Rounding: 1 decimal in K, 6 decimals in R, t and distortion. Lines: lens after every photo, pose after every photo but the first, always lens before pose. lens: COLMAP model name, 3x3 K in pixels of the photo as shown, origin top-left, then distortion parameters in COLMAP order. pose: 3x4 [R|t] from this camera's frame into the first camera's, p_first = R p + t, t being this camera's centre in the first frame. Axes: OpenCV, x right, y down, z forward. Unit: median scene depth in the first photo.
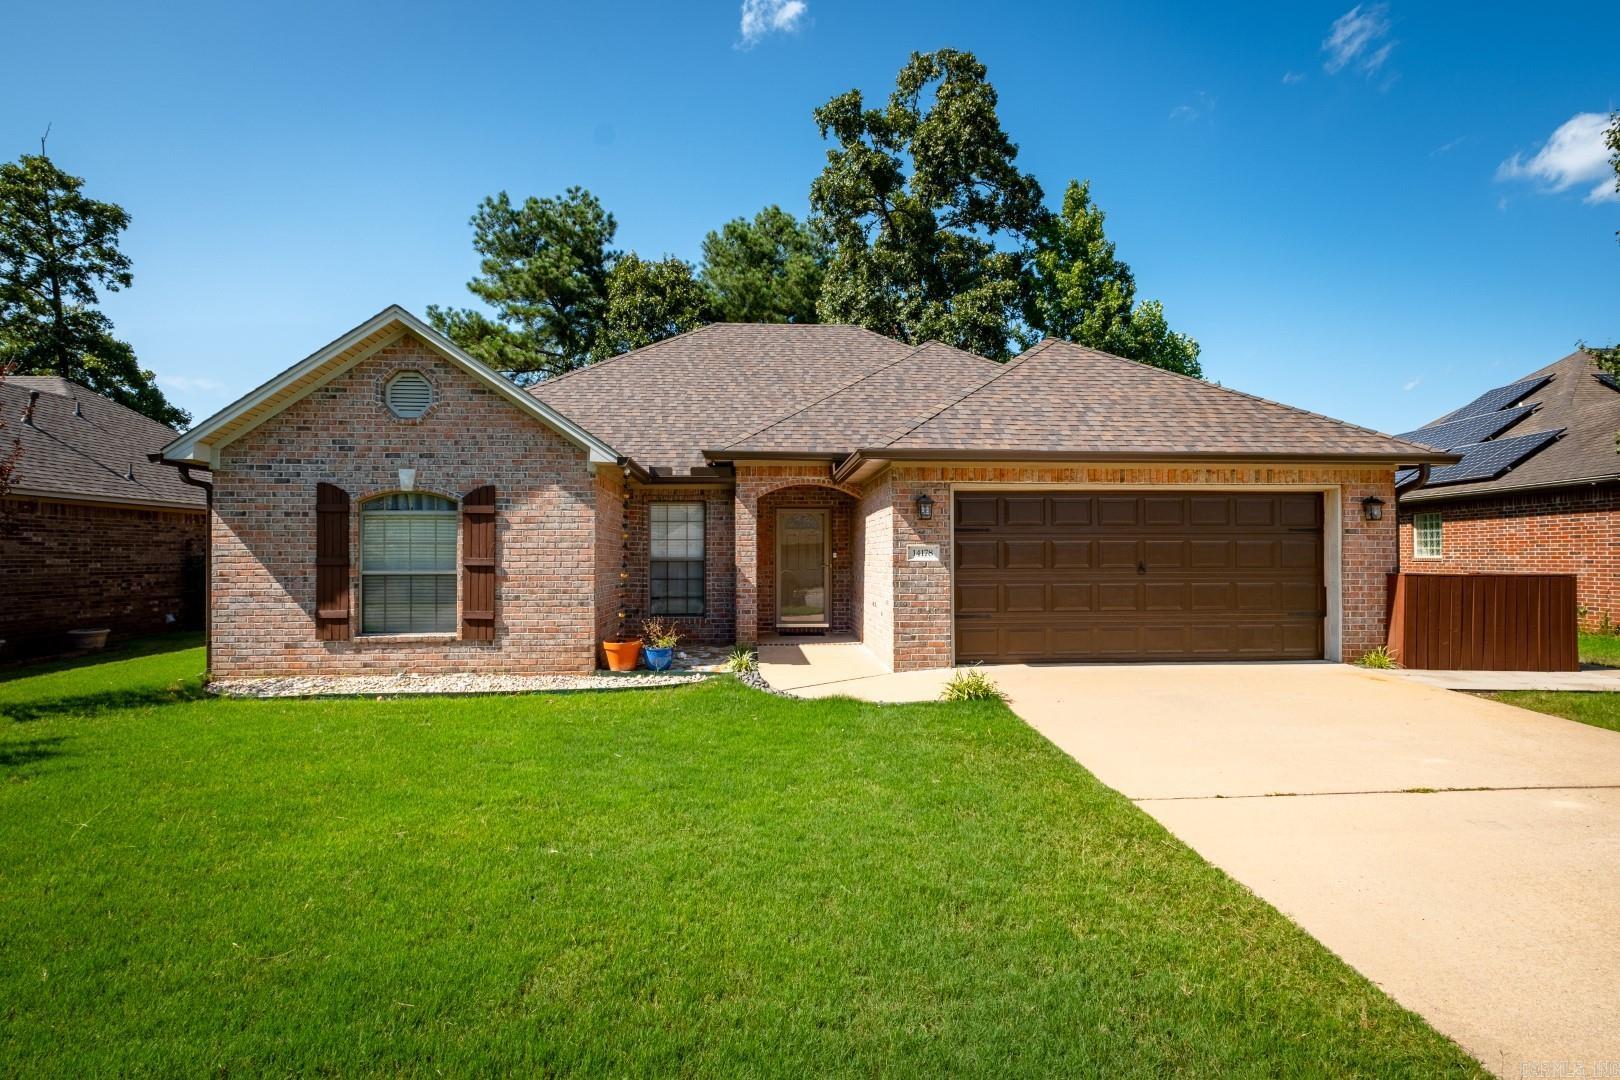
lens RADIAL K [[791.4, 0, 811.8], [0, 791.4, 546.9], [0, 0, 1]] dist [-0.007159, -0.000186]
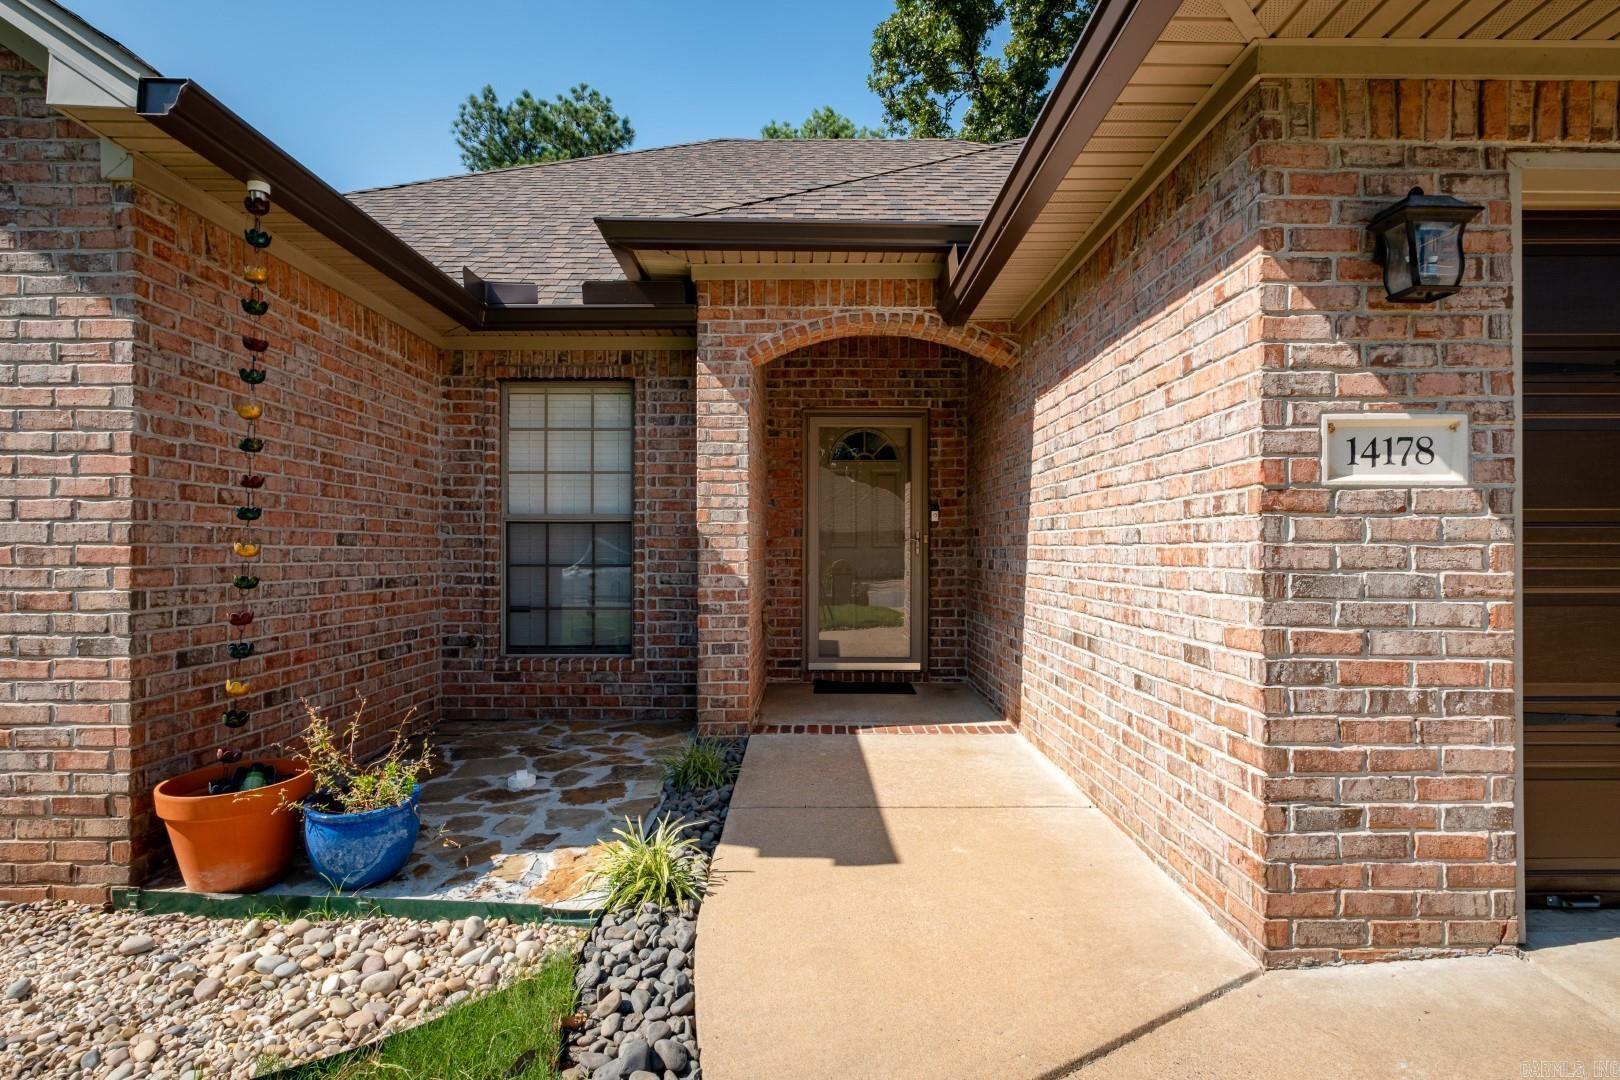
lens RADIAL K [[791.4, 0, 804.1], [0, 791.4, 544.9], [0, 0, 1]] dist [-0.007159, -0.000186]
pose [[0.996542, 0.001881, -0.083067, -0.009515], [-0.001069, 0.999951, 0.009818, 0.026331], [0.083081, -0.009695, 0.996496, 0.606920]]
